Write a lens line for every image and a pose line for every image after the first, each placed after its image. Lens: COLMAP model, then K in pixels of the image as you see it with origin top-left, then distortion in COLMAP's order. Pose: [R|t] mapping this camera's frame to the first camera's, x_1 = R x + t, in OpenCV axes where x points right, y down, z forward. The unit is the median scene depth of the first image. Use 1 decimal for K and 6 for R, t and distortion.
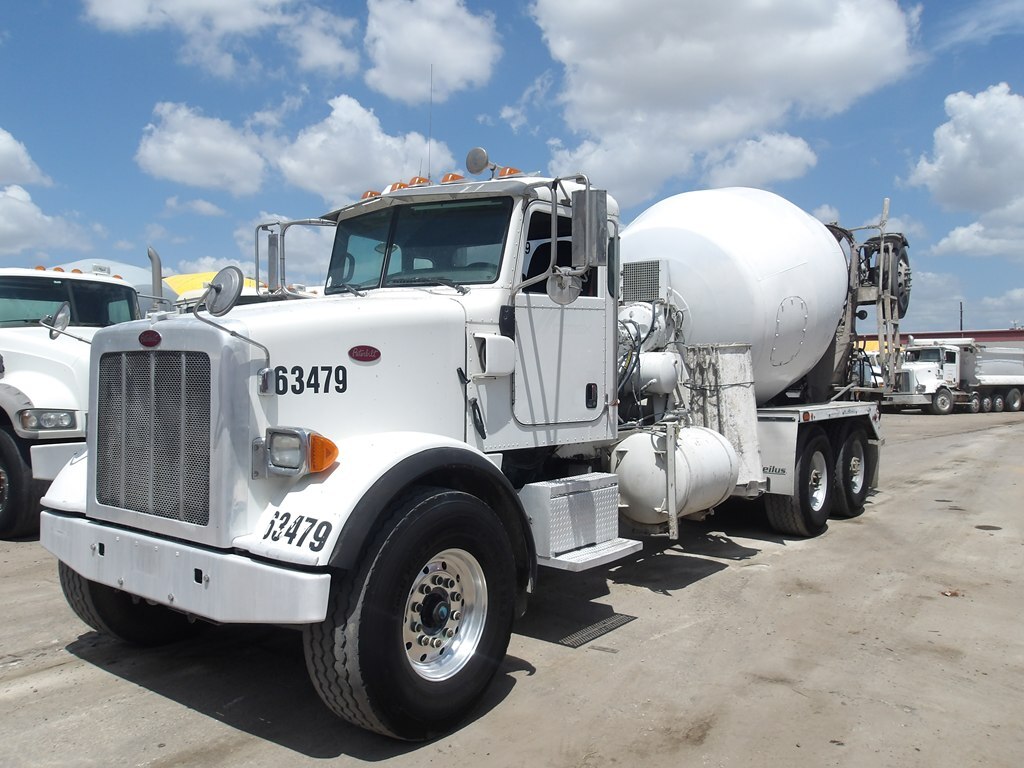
lens RADIAL K [[813.4, 0, 512.0], [0, 813.4, 384.0], [0, 0, 1]] dist [-0.005344, -0.002346]
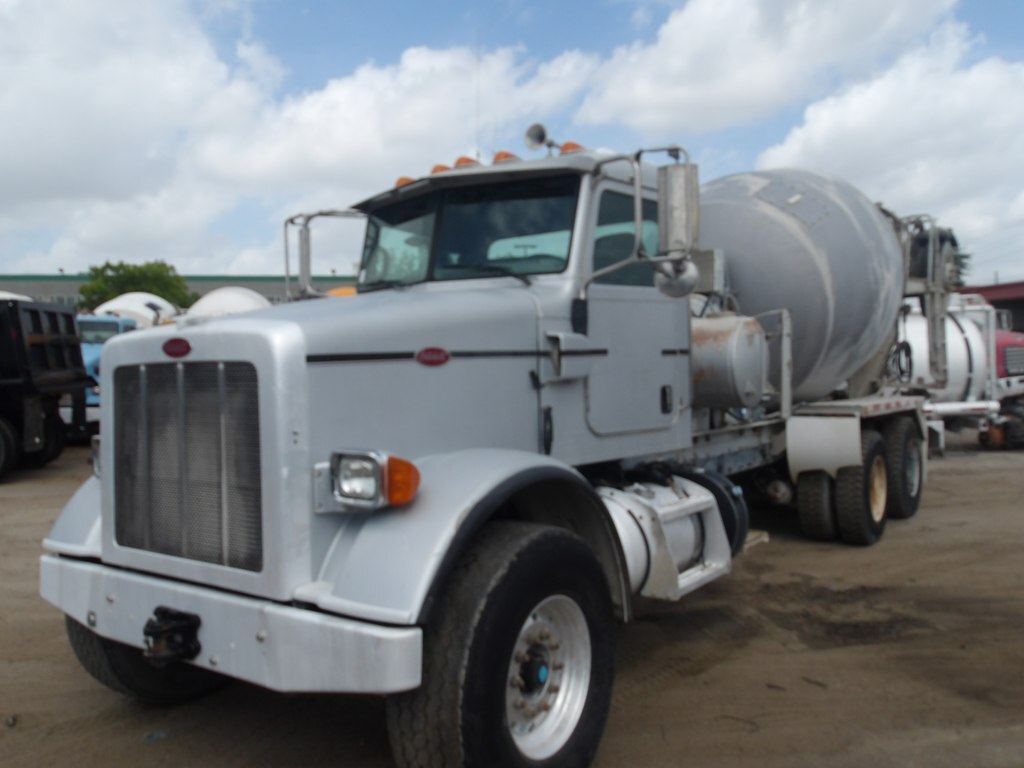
lens RADIAL K [[813.4, 0, 512.0], [0, 813.4, 384.0], [0, 0, 1]] dist [-0.005344, -0.002346]
pose [[0.999099, -0.031633, 0.028282, -0.108637], [0.031828, 0.999472, -0.006478, -0.001649], [-0.028062, 0.007372, 0.999579, 0.136798]]
